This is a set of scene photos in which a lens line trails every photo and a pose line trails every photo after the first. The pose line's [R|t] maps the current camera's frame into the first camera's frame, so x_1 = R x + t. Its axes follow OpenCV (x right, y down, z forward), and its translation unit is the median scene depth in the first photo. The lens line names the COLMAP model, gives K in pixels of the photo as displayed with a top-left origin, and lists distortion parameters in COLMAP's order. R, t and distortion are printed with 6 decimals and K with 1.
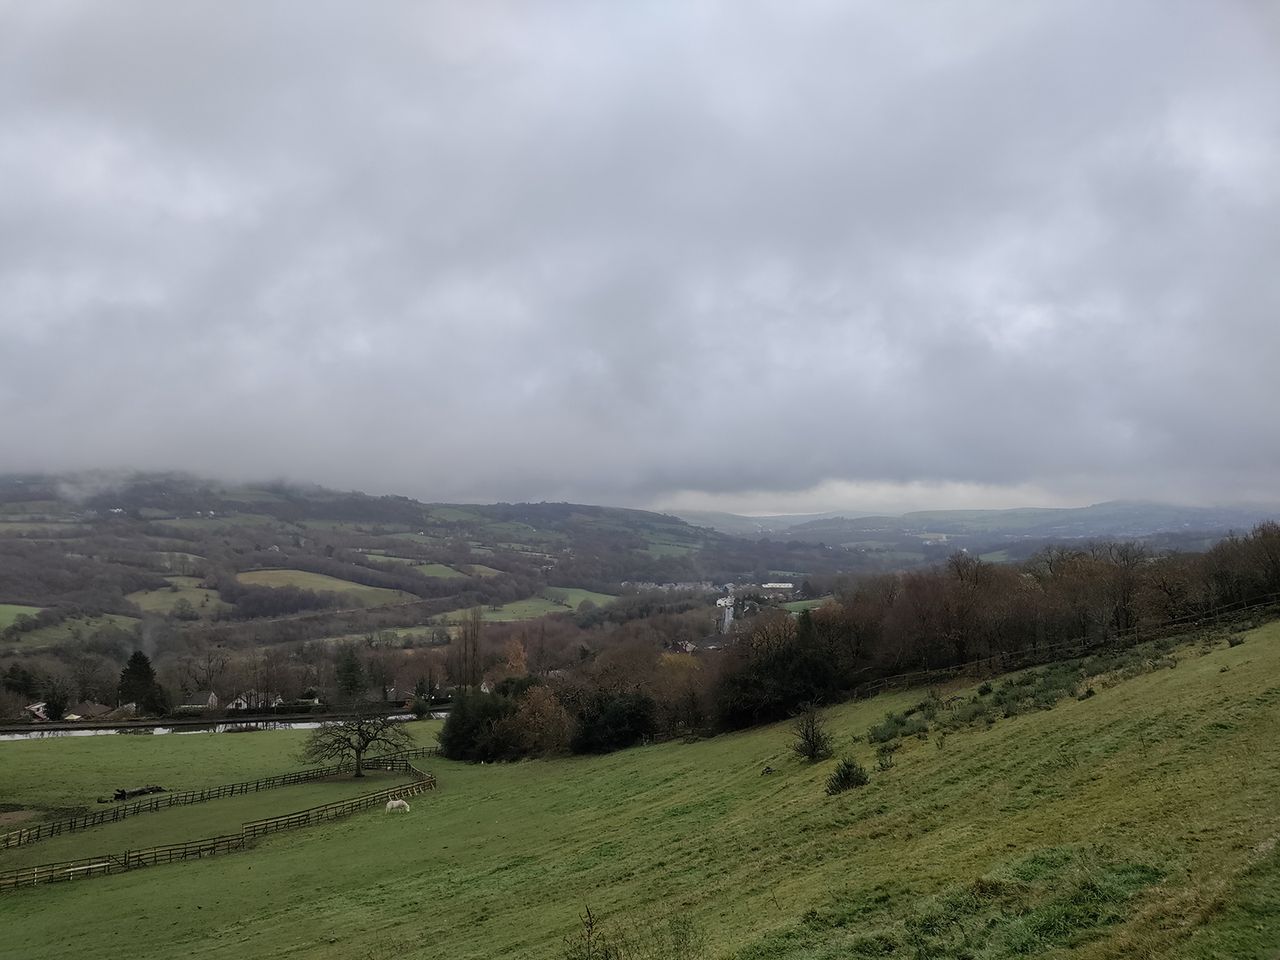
lens RADIAL K [[986.6, 0, 642.4], [0, 986.6, 485.1], [0, 0, 1]] dist [0.053798, 0.002374]
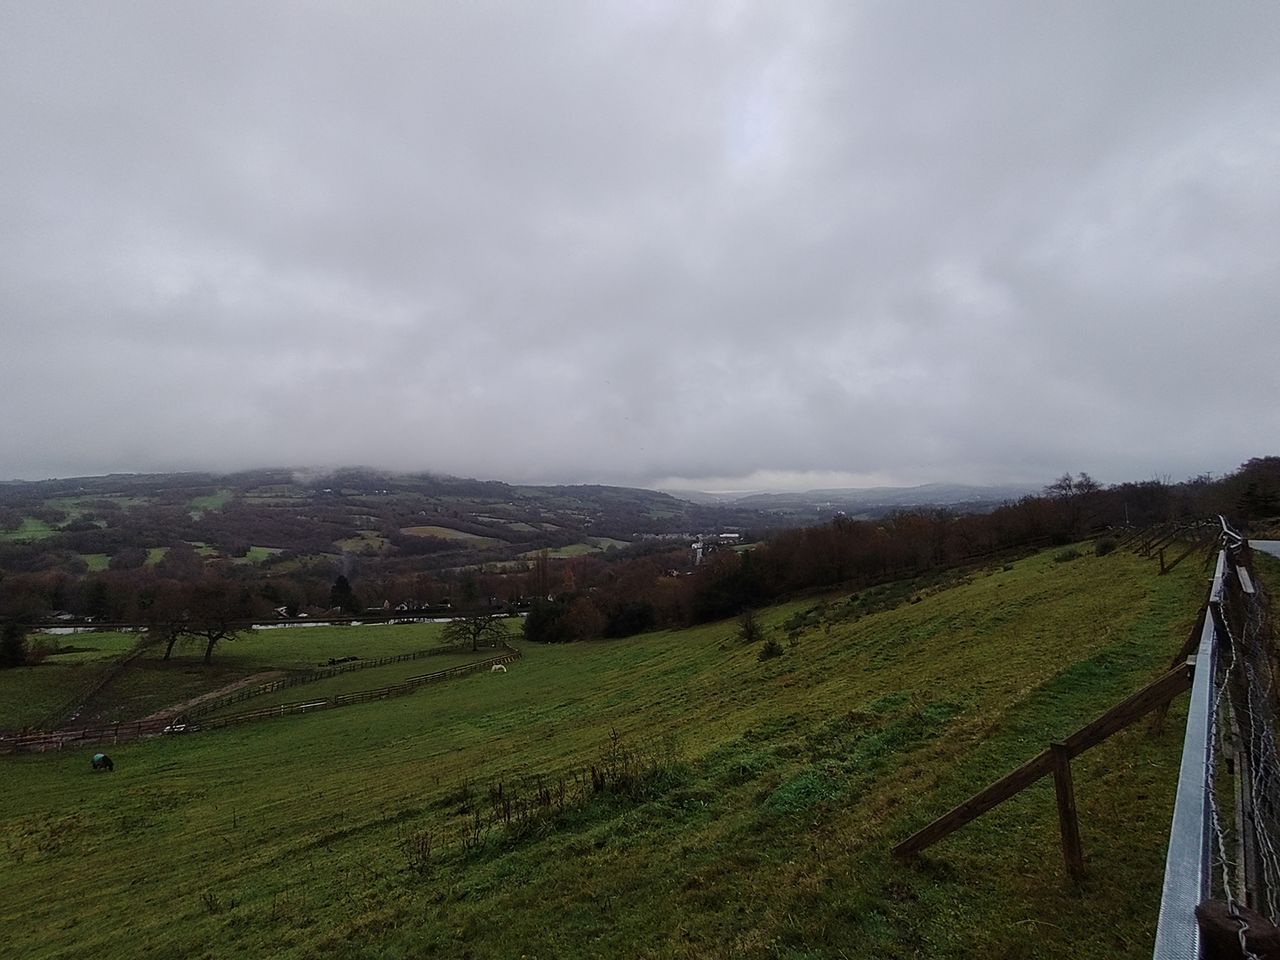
lens RADIAL K [[950.1, 0, 648.5], [0, 950.1, 482.4], [0, 0, 1]] dist [-0.010691, -0.001052]
pose [[0.999943, -0.003131, -0.010211, 0.020162], [0.003345, 0.999773, 0.021065, -0.019001], [0.010142, -0.021098, 0.999726, -0.565636]]
